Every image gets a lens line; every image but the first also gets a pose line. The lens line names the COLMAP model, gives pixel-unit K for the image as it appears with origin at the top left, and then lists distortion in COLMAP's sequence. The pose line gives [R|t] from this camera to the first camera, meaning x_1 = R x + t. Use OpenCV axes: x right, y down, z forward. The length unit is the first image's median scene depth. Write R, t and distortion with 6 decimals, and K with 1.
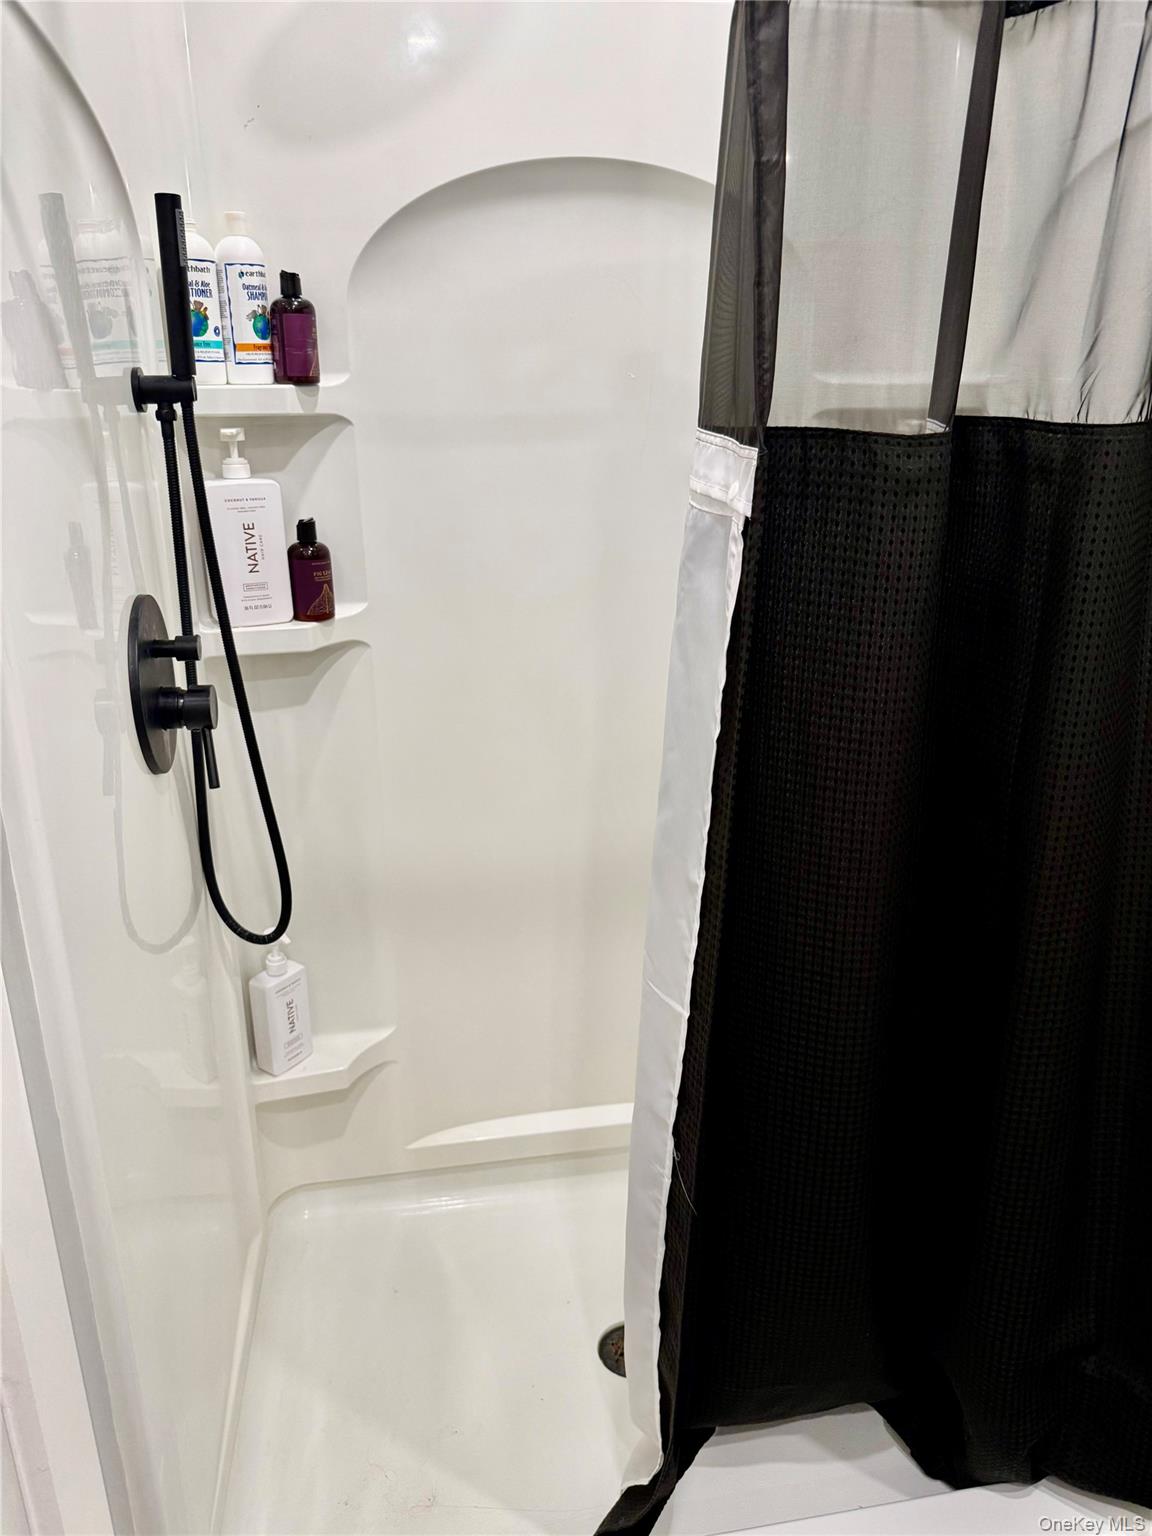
lens RADIAL K [[1077.1, 0, 575.7], [0, 1077.1, 766.2], [0, 0, 1]] dist [0.026056, -0.028476]
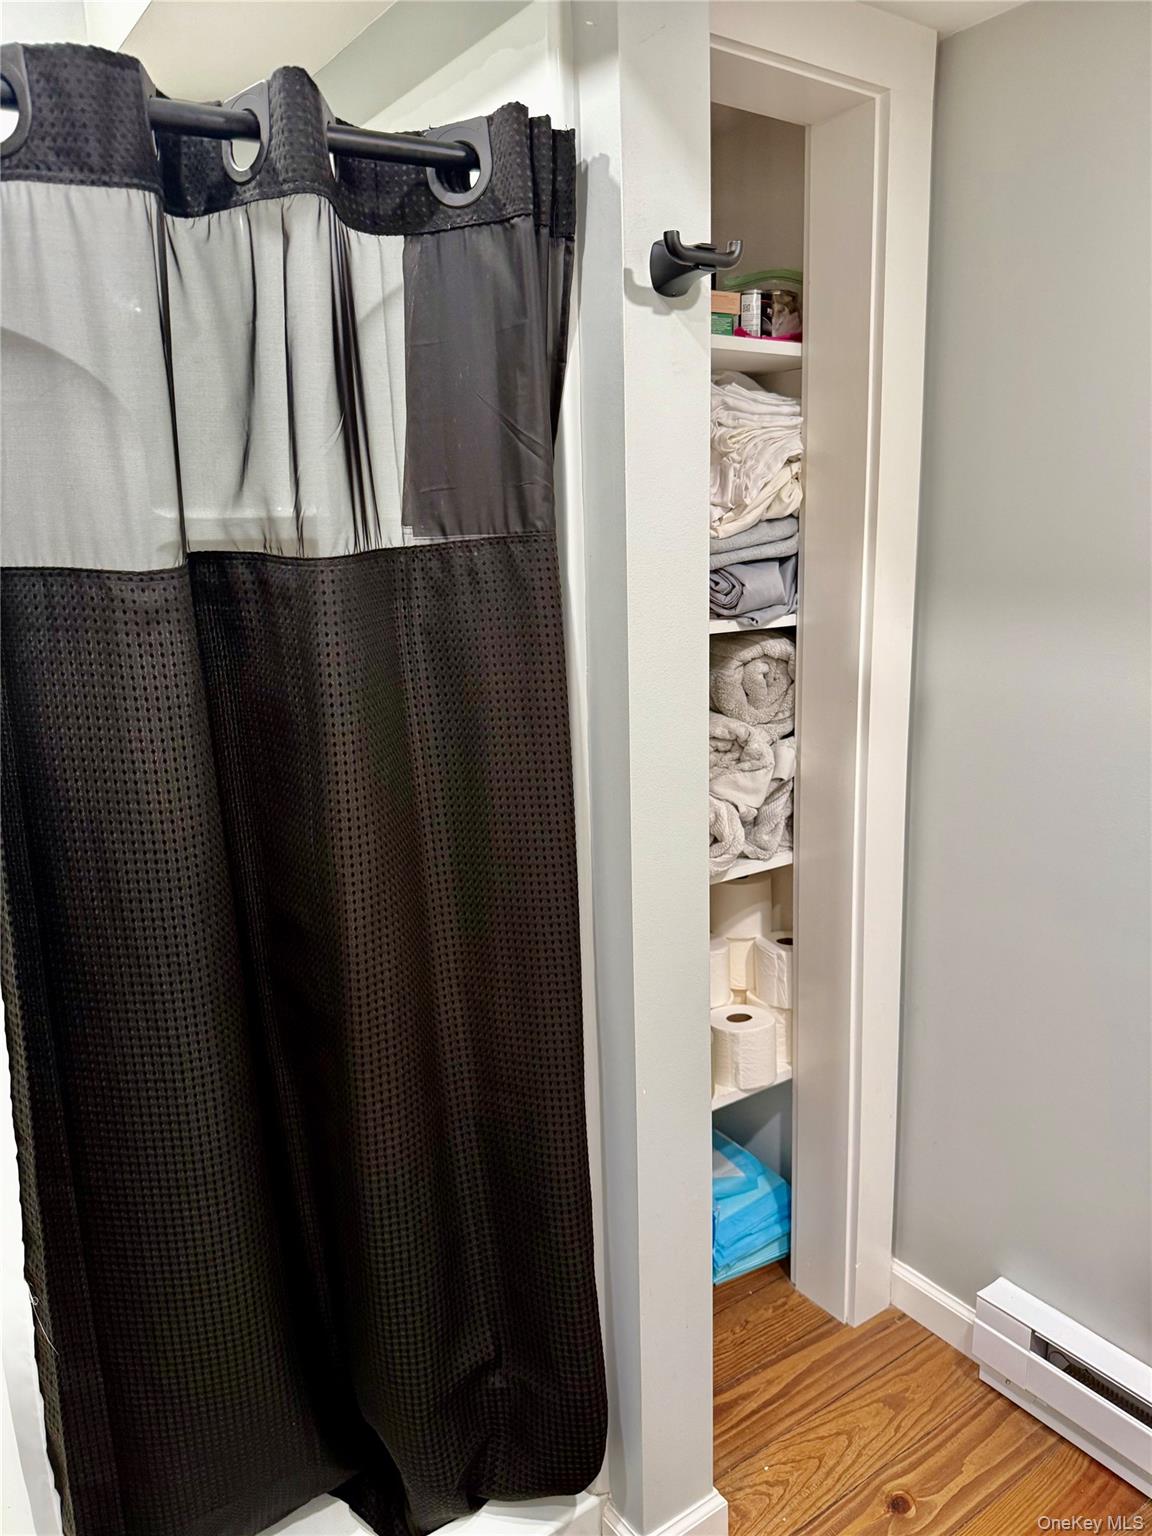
lens RADIAL K [[1077.1, 0, 577.1], [0, 1077.1, 768.6], [0, 0, 1]] dist [0.026056, -0.028476]
pose [[0.907266, -0.107846, 0.406495, 0.231688], [0.146446, 0.987082, -0.064977, 0.029029], [-0.394237, 0.118481, 0.911339, -0.154021]]
